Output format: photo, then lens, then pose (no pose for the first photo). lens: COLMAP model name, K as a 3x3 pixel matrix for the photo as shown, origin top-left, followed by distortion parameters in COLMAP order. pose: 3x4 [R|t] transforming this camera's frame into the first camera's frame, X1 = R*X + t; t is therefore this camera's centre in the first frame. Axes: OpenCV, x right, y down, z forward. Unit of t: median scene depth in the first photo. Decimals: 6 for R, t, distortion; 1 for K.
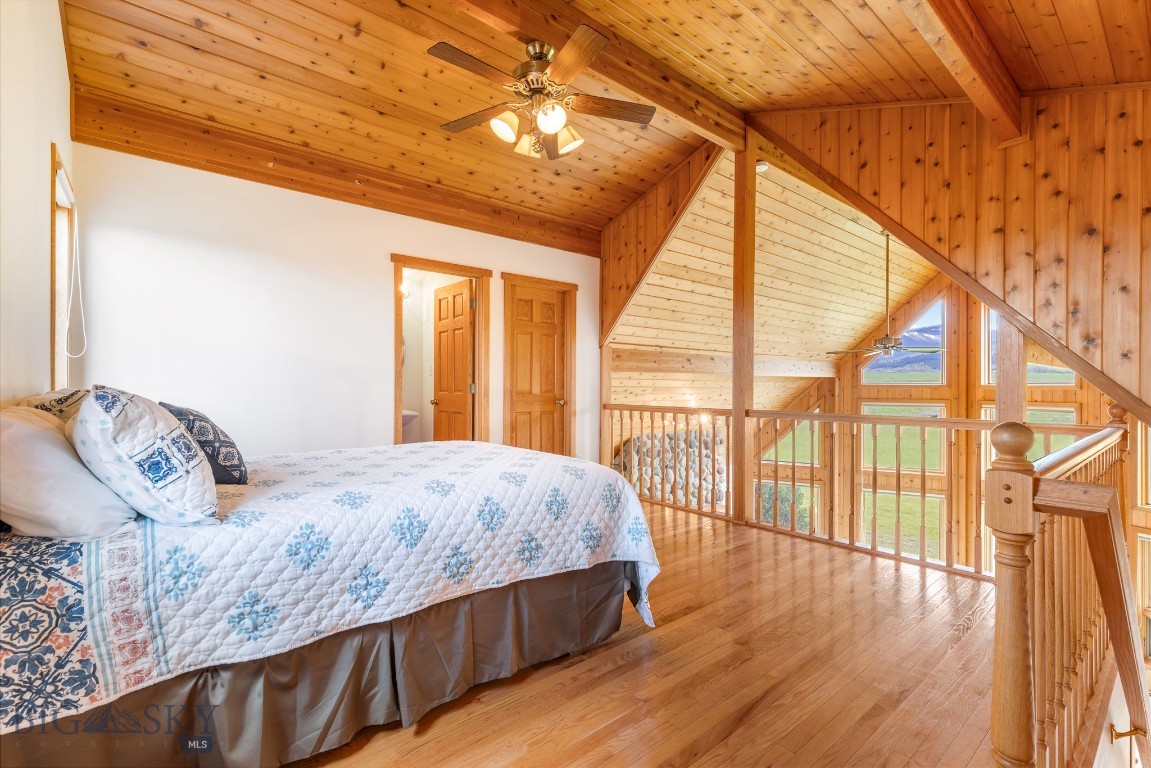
lens RADIAL K [[518.6, 0, 571.5], [0, 518.6, 384.5], [0, 0, 1]] dist [0.010414, -0.001283]
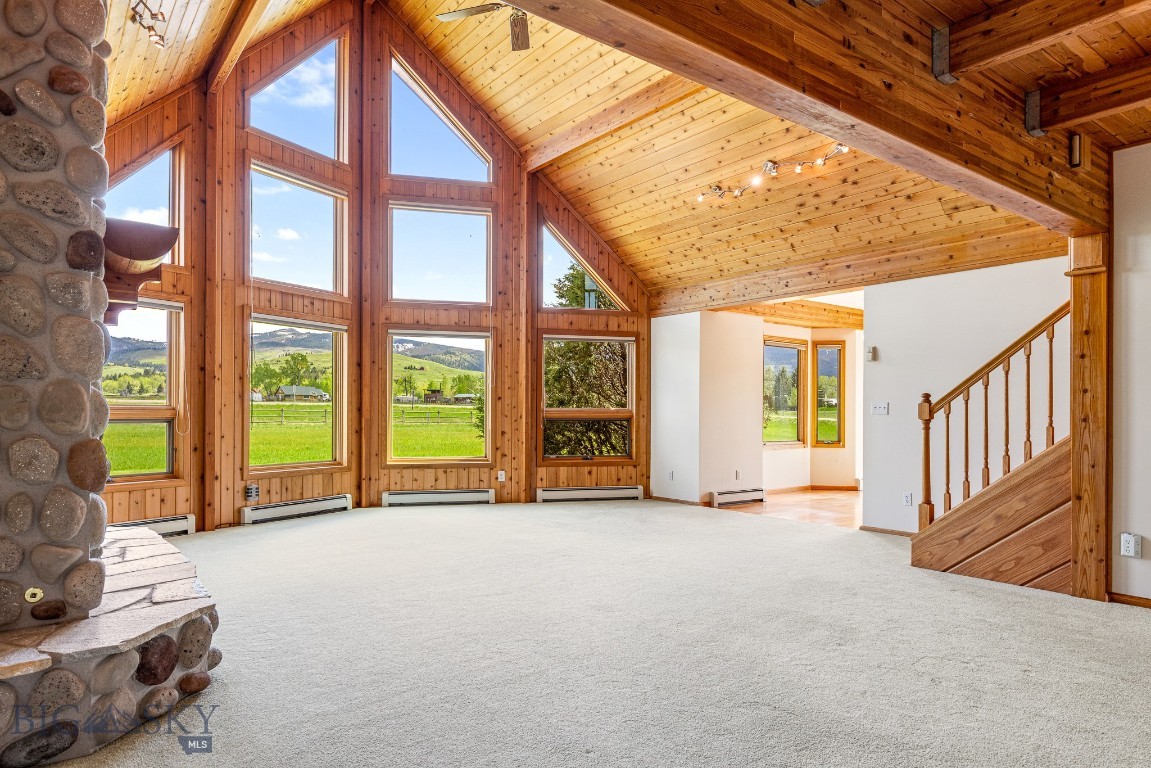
lens RADIAL K [[705.7, 0, 580.1], [0, 705.7, 408.9], [0, 0, 1]] dist [0.009503, -0.000138]
pose [[0.040846, 0.004801, 0.999154, -0.188371], [-0.001030, 0.999988, -0.004763, 0.320580], [-0.999165, -0.000835, 0.040851, 0.652662]]
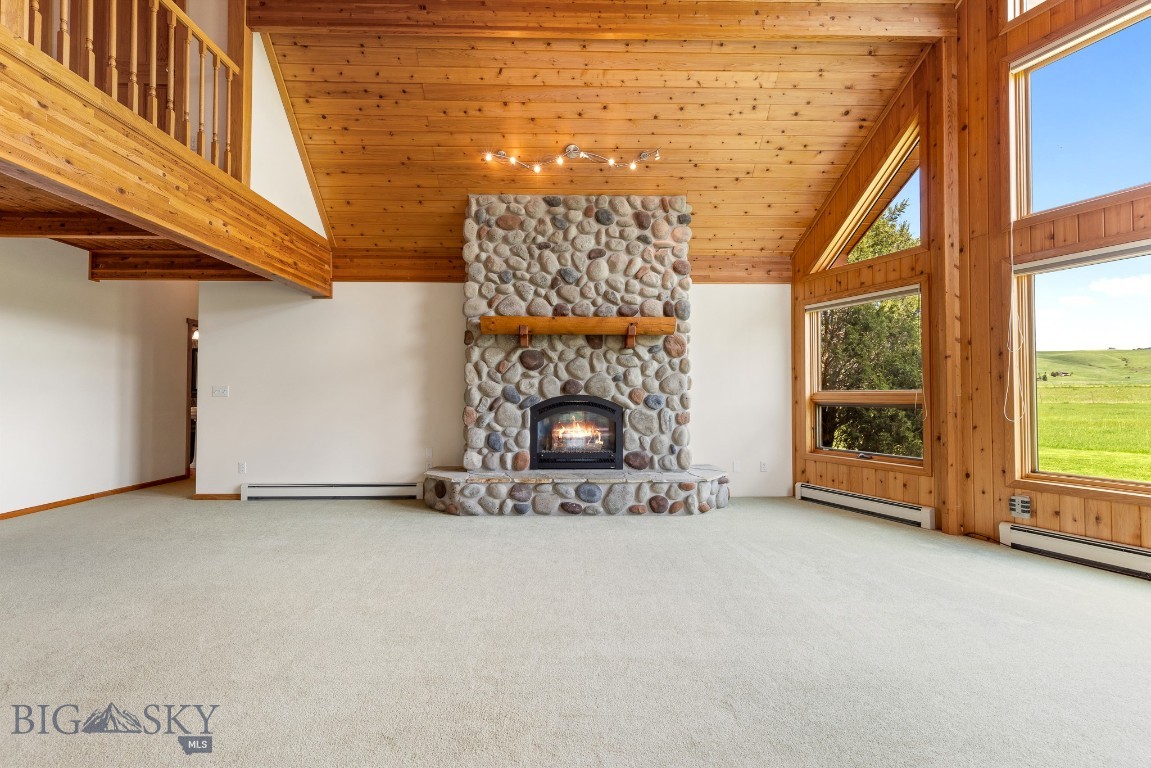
lens RADIAL K [[518.6, 0, 572.8], [0, 518.6, 382.7], [0, 0, 1]] dist [0.010414, -0.001283]
pose [[0.781796, -0.016296, -0.623322, 0.570507], [-0.000781, 0.999632, -0.027113, 0.320482], [0.623534, 0.021684, 0.781495, 0.479164]]
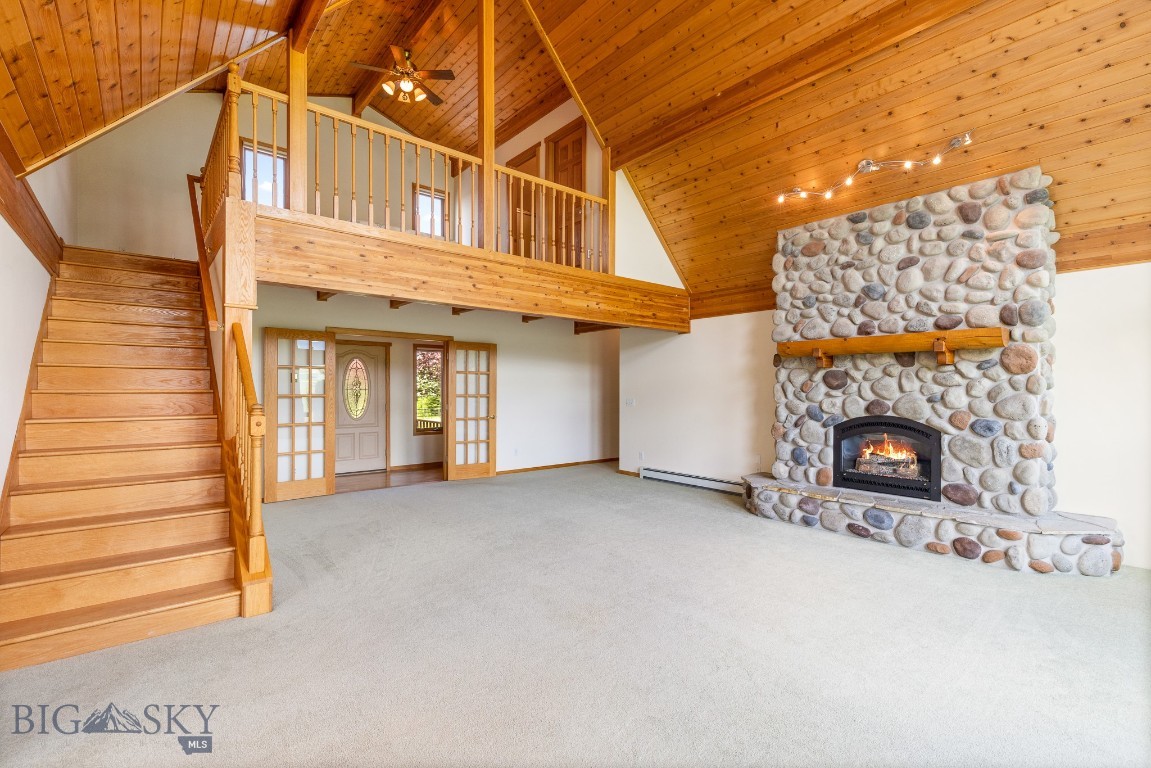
lens RADIAL K [[518.6, 0, 572.1], [0, 518.6, 389.3], [0, 0, 1]] dist [0.010414, -0.001283]
pose [[-0.007065, -0.001935, -0.999973, 0.776931], [-0.005256, 0.999984, -0.001898, 0.291959], [0.999961, 0.005243, -0.007075, 0.610999]]
